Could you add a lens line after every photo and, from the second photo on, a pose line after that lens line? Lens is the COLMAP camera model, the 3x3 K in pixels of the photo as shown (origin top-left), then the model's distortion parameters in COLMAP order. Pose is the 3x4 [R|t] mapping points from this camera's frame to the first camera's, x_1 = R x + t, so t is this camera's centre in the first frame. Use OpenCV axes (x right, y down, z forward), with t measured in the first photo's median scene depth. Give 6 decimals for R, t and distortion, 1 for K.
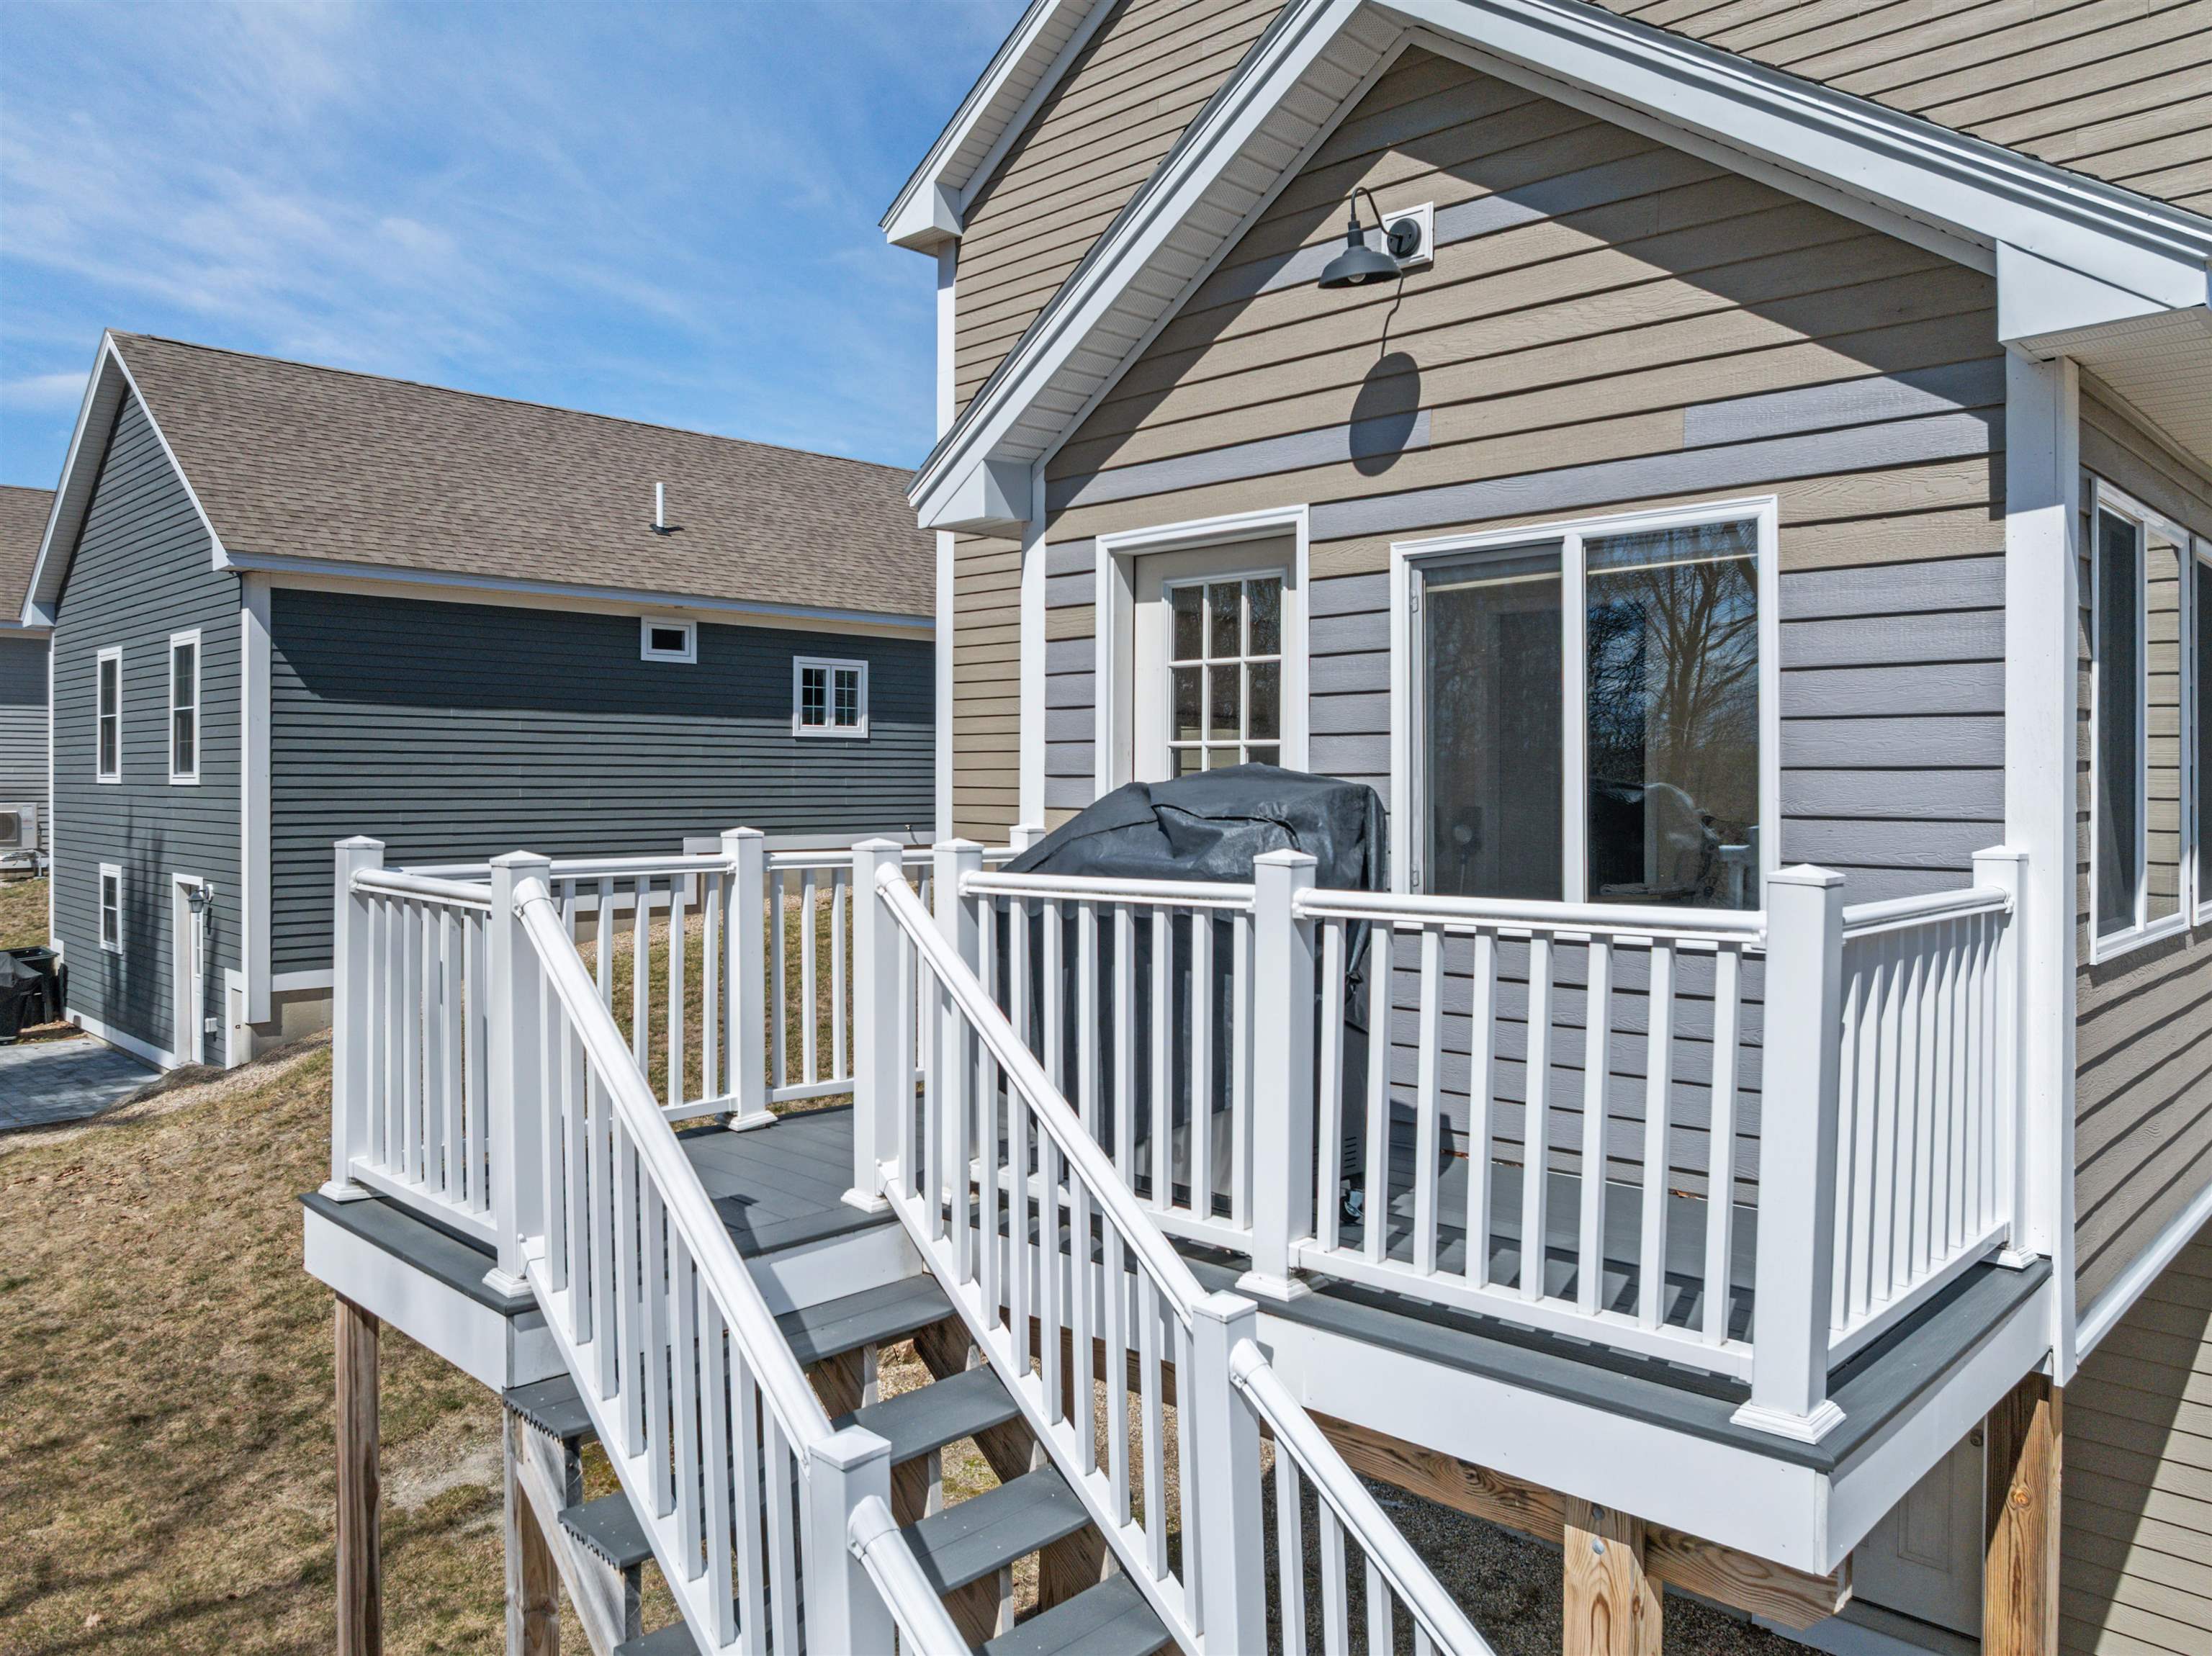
lens RADIAL K [[1542.0, 0, 1114.1], [0, 1542.0, 899.8], [0, 0, 1]] dist [-0.030068, -0.001338]
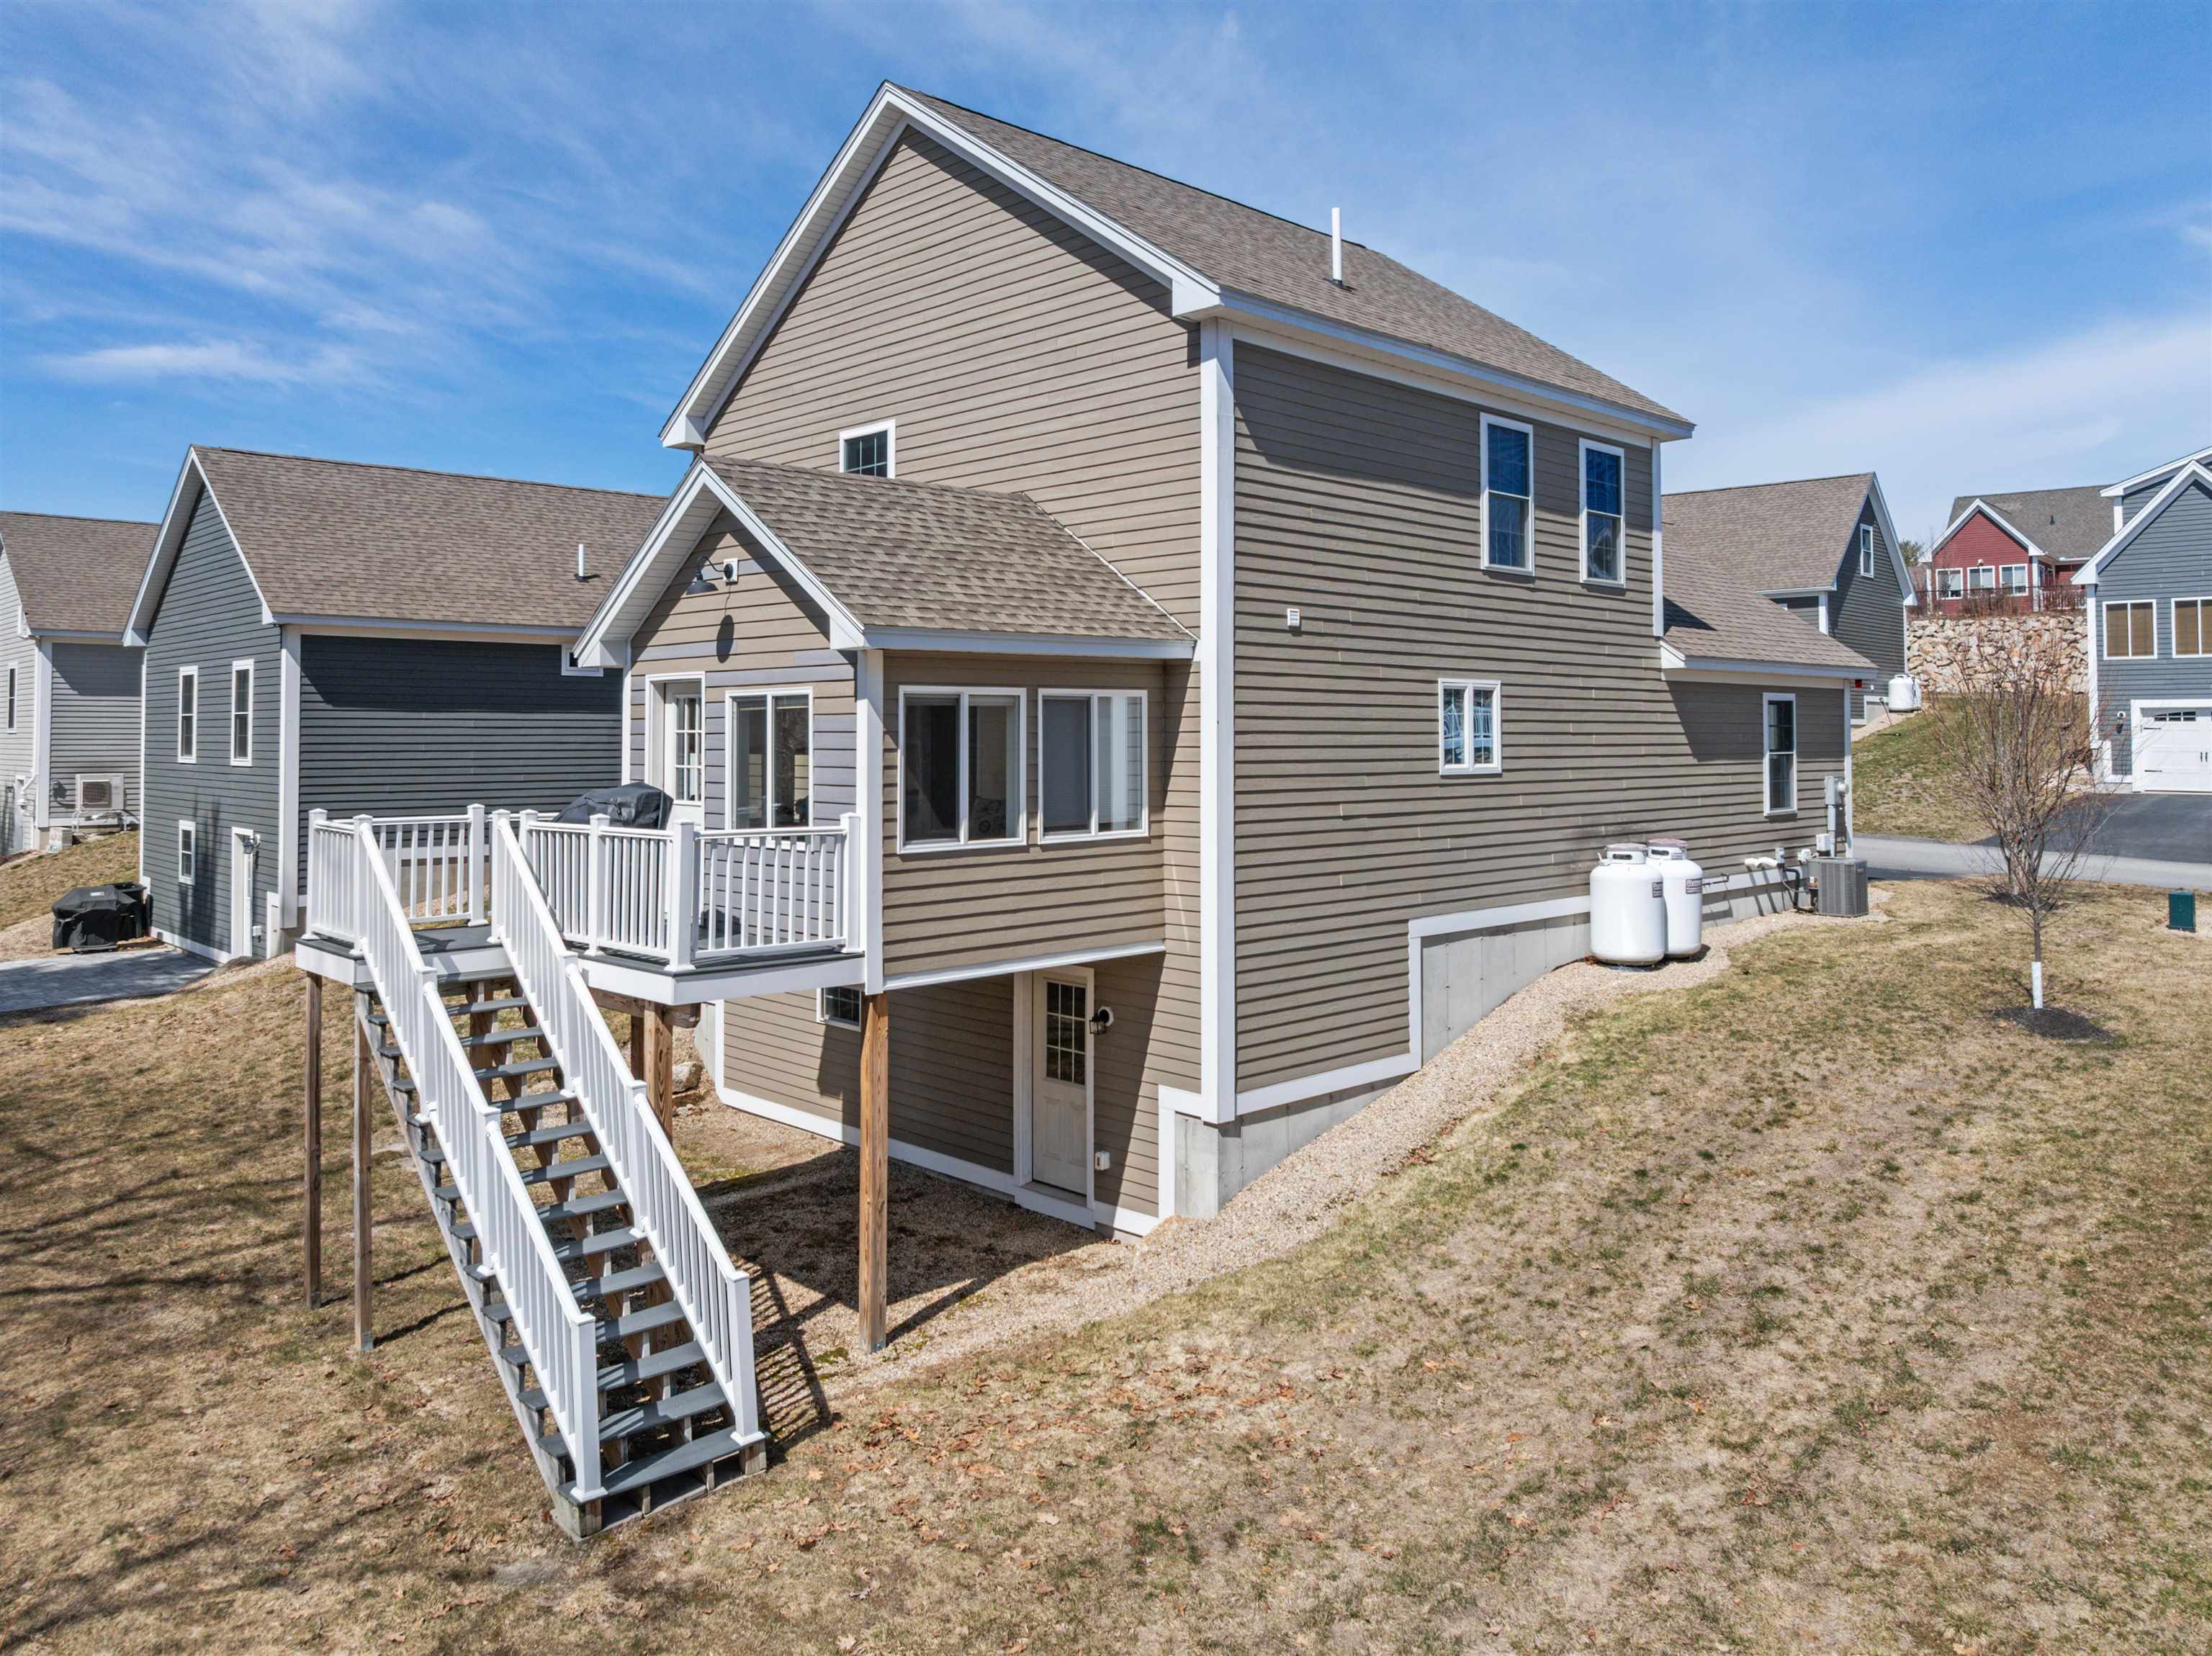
lens RADIAL K [[1565.9, 0, 1109.0], [0, 1565.9, 816.2], [0, 0, 1]] dist [-0.035531, -0.004884]
pose [[0.999573, -0.000487, -0.029205, 0.260414], [-0.000312, 0.999626, -0.027341, 0.012190], [0.029207, 0.027338, 0.999199, -0.449699]]
